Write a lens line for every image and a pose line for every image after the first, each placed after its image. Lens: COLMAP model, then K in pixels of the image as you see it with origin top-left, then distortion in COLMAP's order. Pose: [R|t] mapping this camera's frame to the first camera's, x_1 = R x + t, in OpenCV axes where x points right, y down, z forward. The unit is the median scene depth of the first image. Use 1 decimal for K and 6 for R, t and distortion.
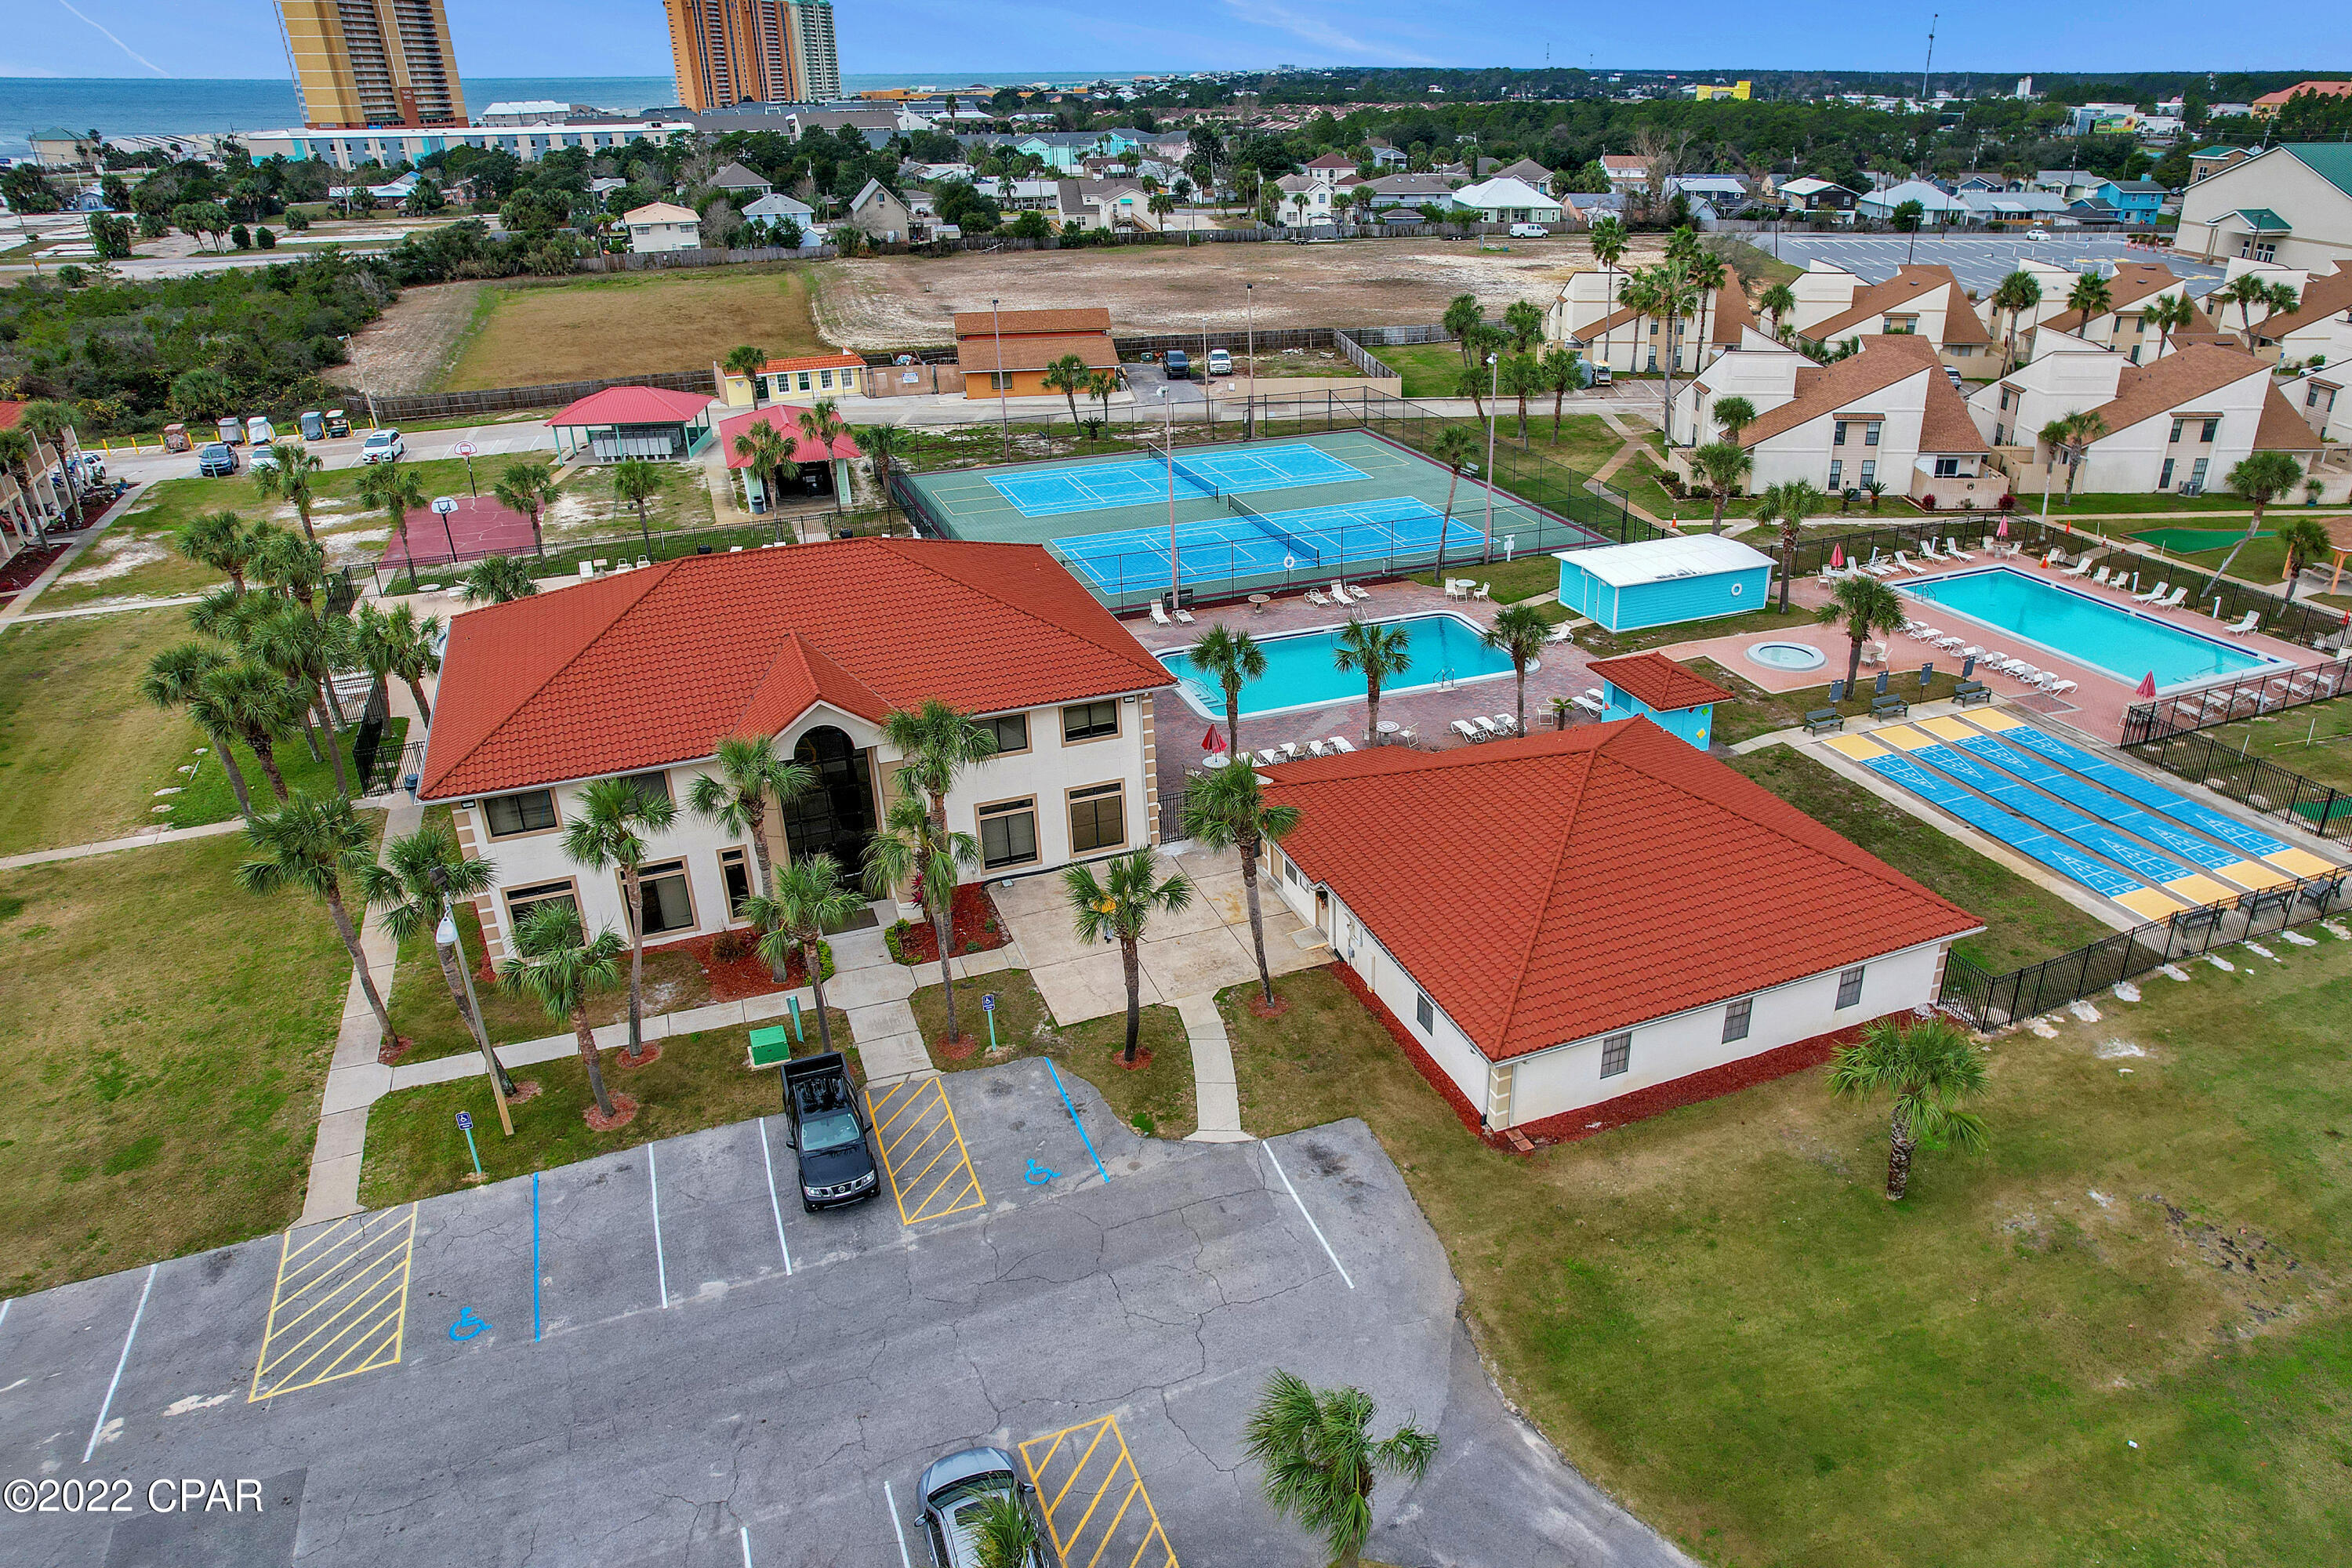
lens RADIAL K [[1515.9, 0, 1242.0], [0, 1515.9, 769.7], [0, 0, 1]] dist [-0.074339, 0.093302]
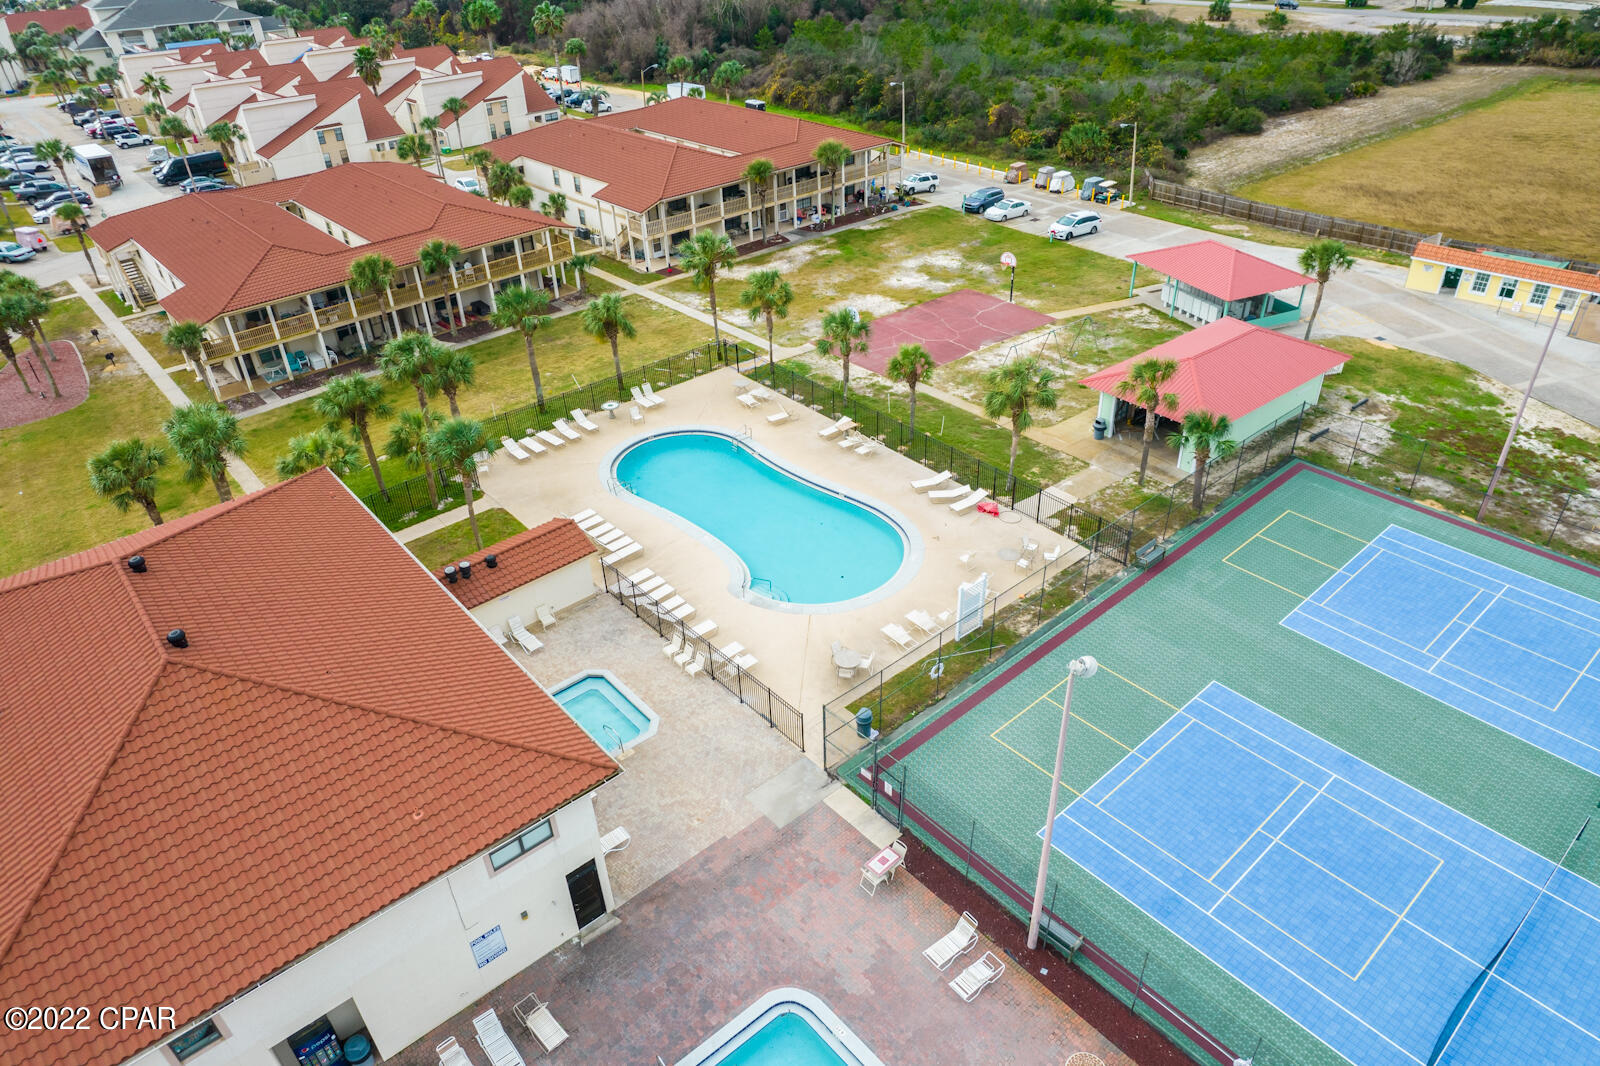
lens RADIAL K [[1030.0, 0, 800.0], [0, 1030.0, 533.0], [0, 0, 1]] dist [-0.067562, 0.053734]
pose [[0.312819, 0.511355, -0.800412, 0.207777], [-0.371755, 0.841393, 0.392246, -0.456424], [0.874038, 0.174855, 0.453302, 0.903884]]
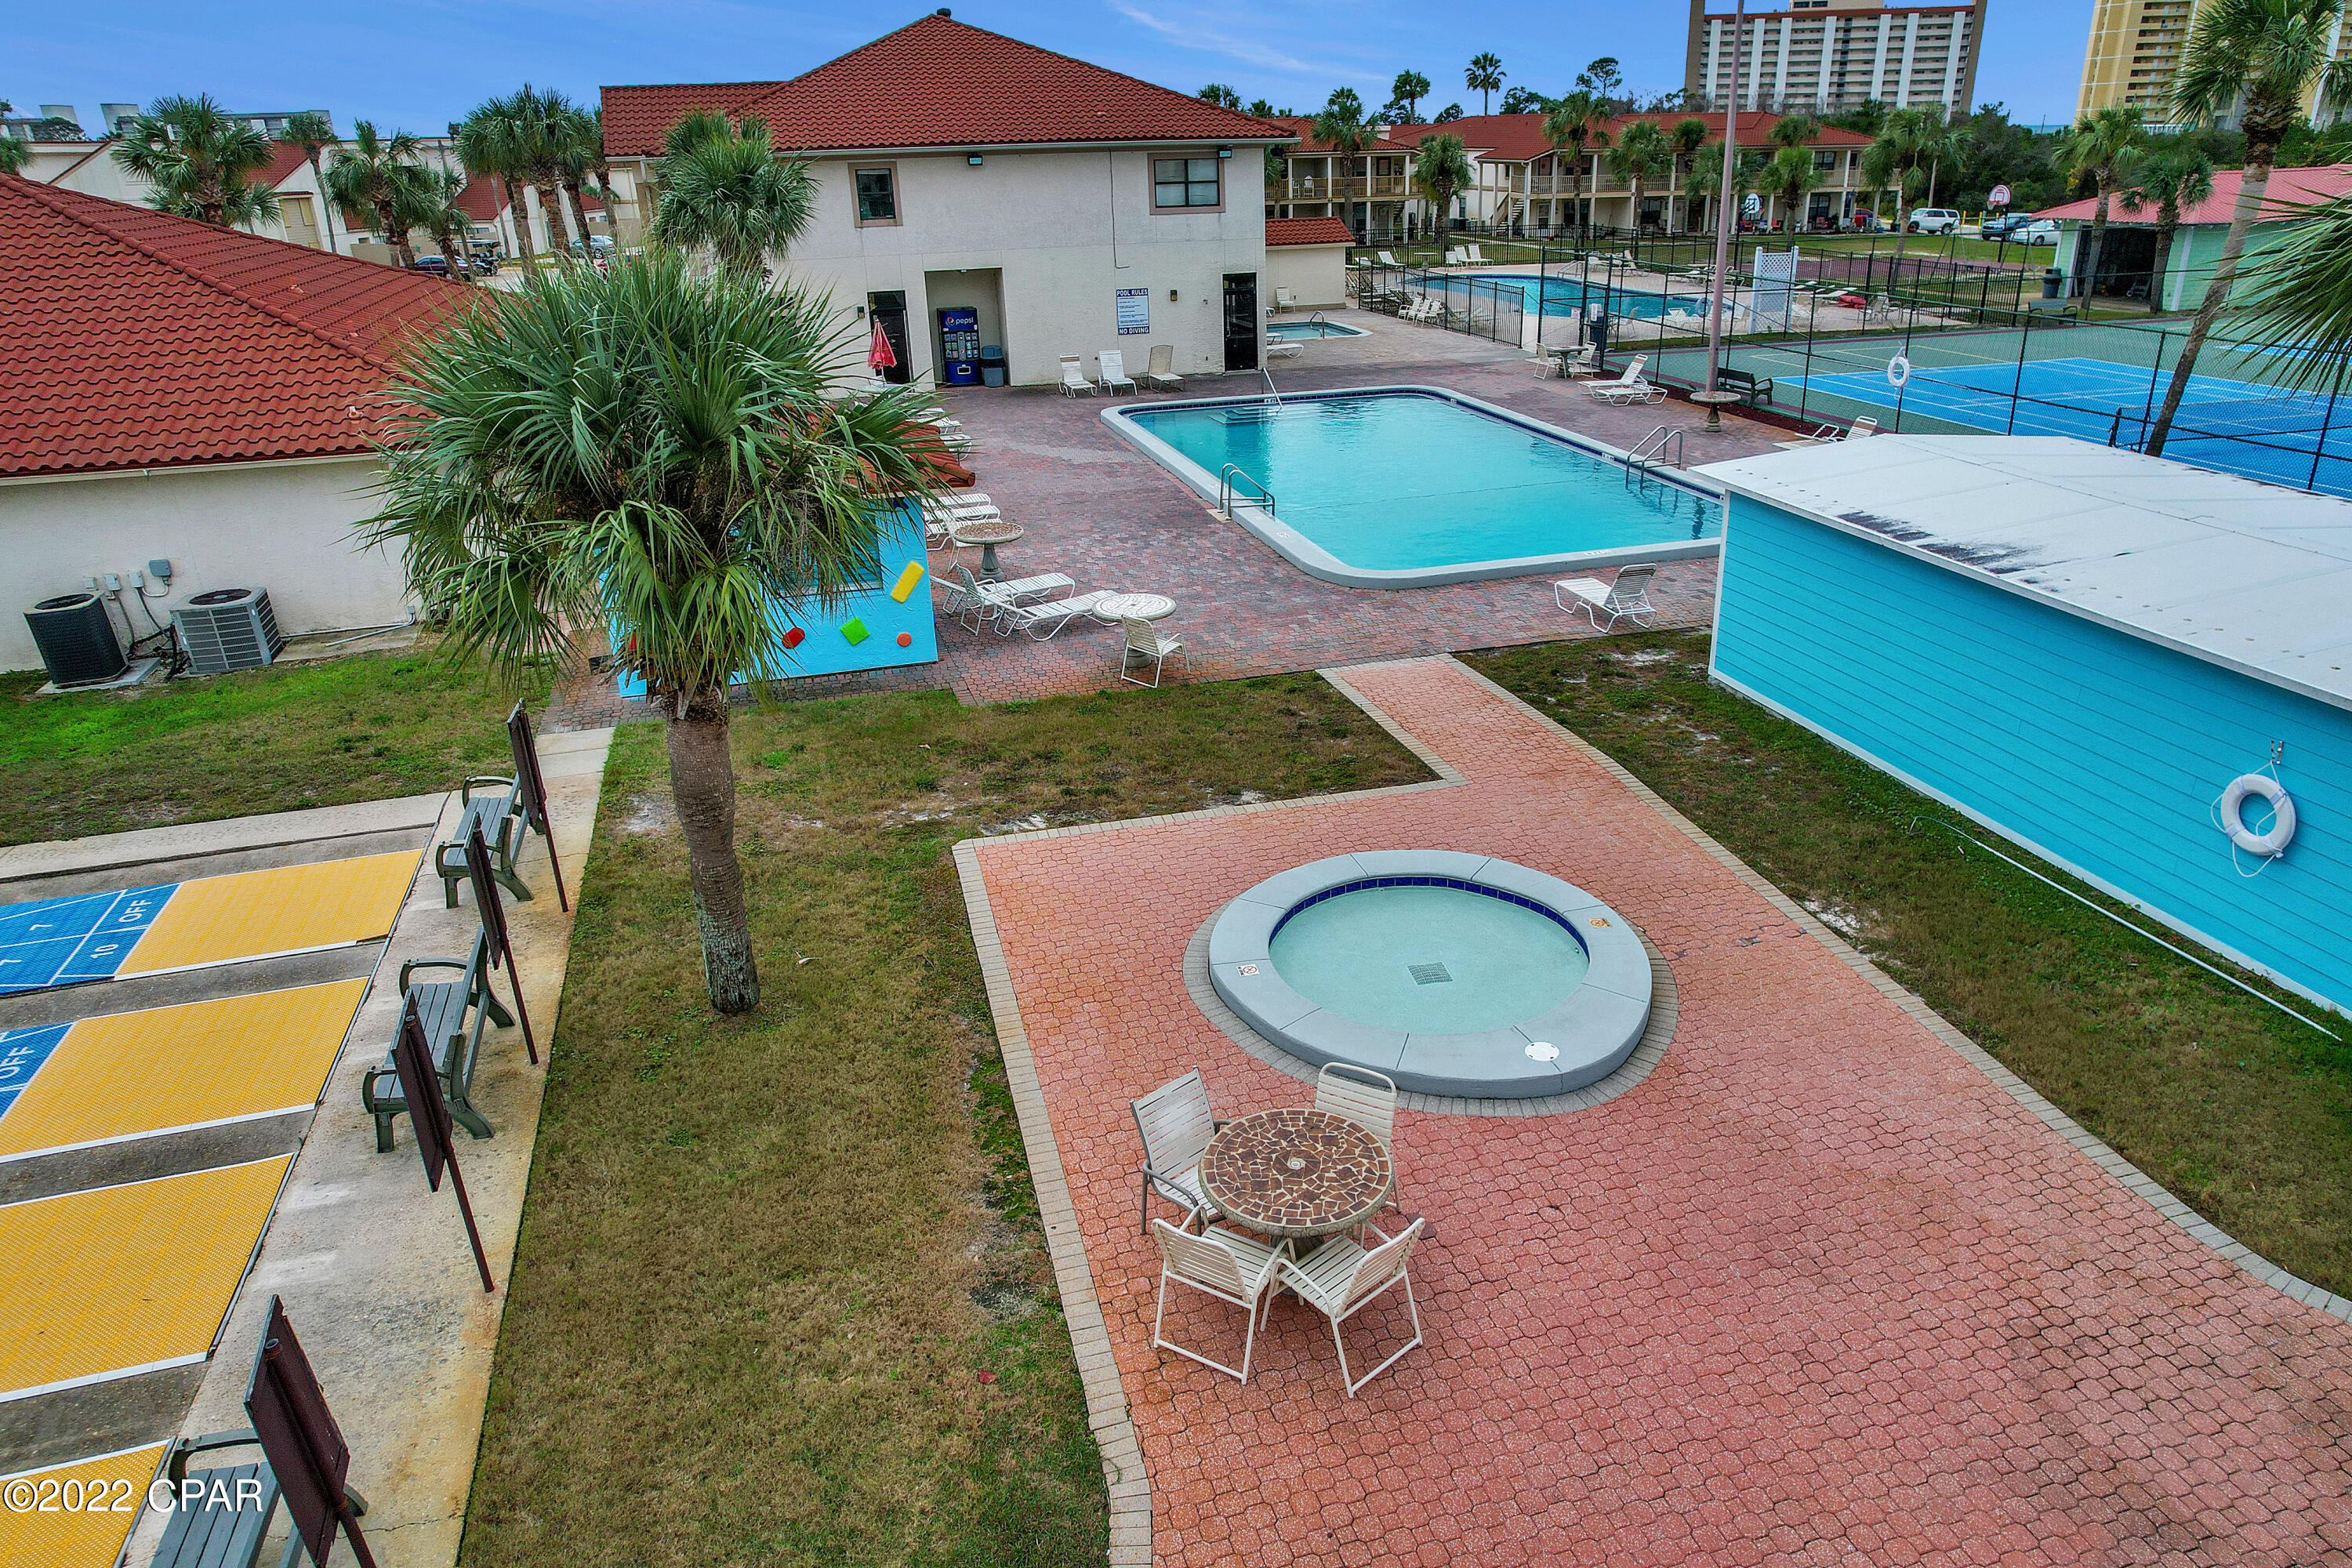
lens RADIAL K [[1515.9, 0, 1242.0], [0, 1515.9, 769.7], [0, 0, 1]] dist [-0.074339, 0.093302]
pose [[-0.079389, 0.393903, -0.915717, 0.588517], [-0.407264, 0.825636, 0.390462, -0.174817], [0.909853, 0.403937, 0.094877, 1.088111]]
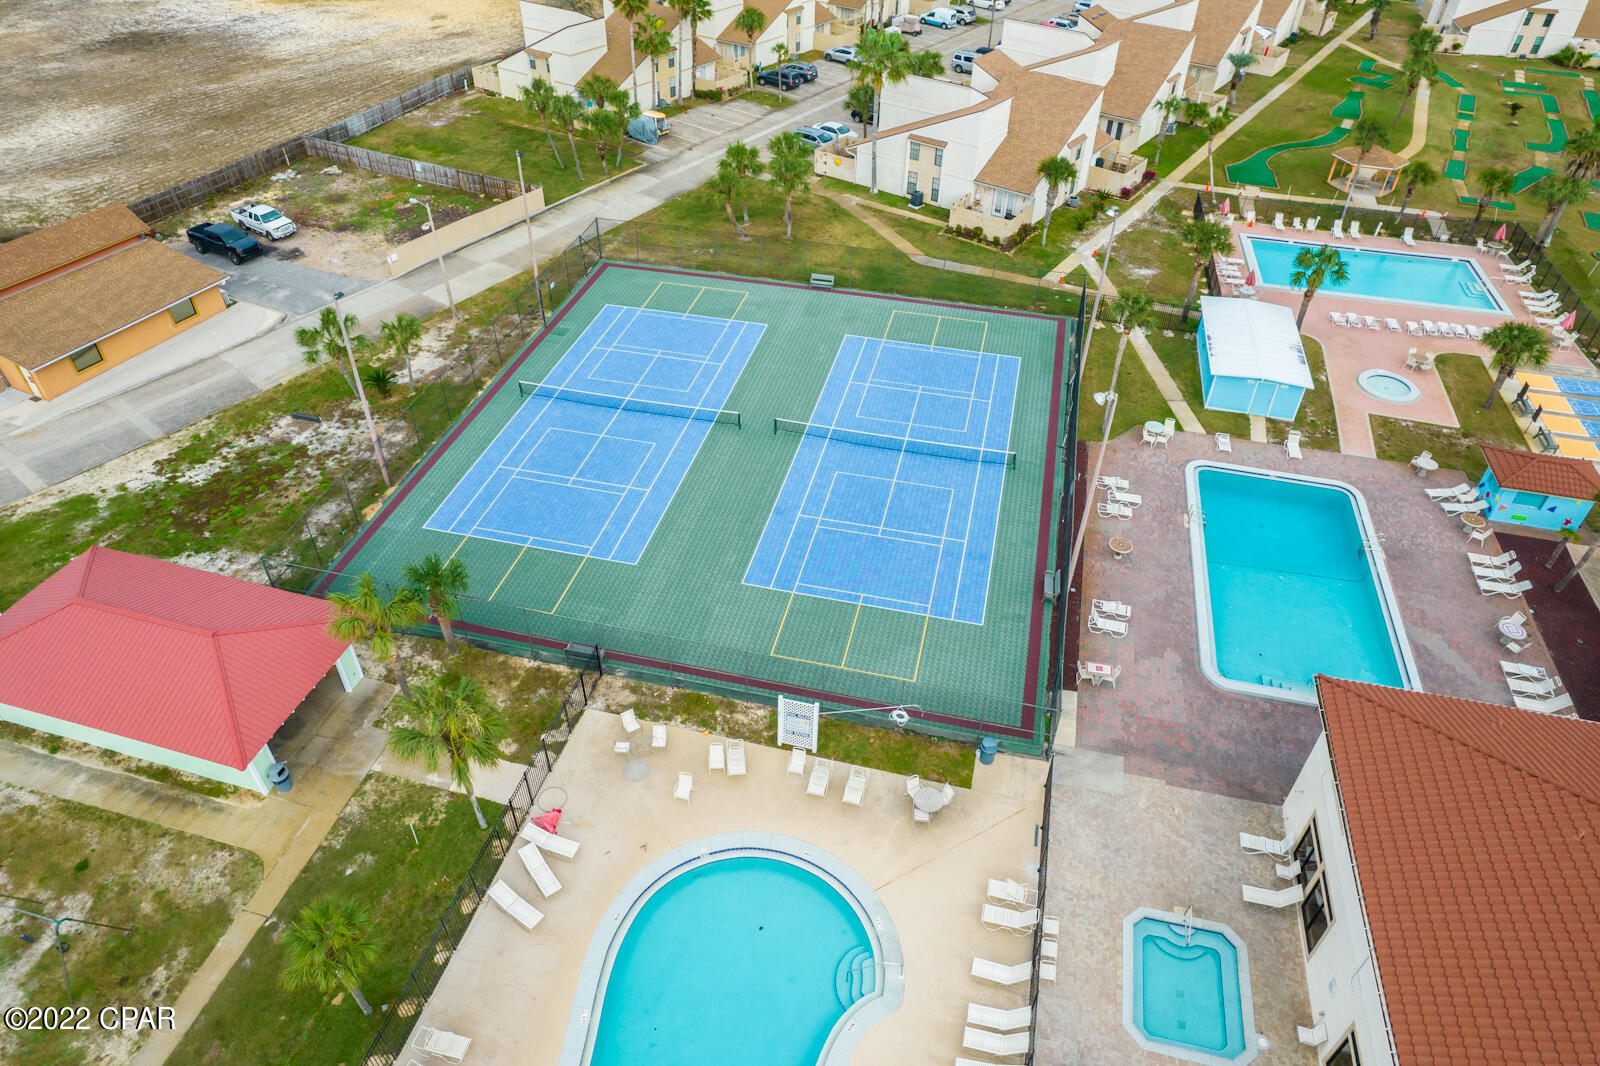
lens RADIAL K [[1030.0, 0, 800.0], [0, 1030.0, 533.0], [0, 0, 1]] dist [-0.067562, 0.053734]
pose [[0.589983, -0.506856, 0.628504, -0.616269], [0.332123, 0.861856, 0.383274, -0.531204], [-0.735944, -0.017384, 0.676819, 0.894861]]
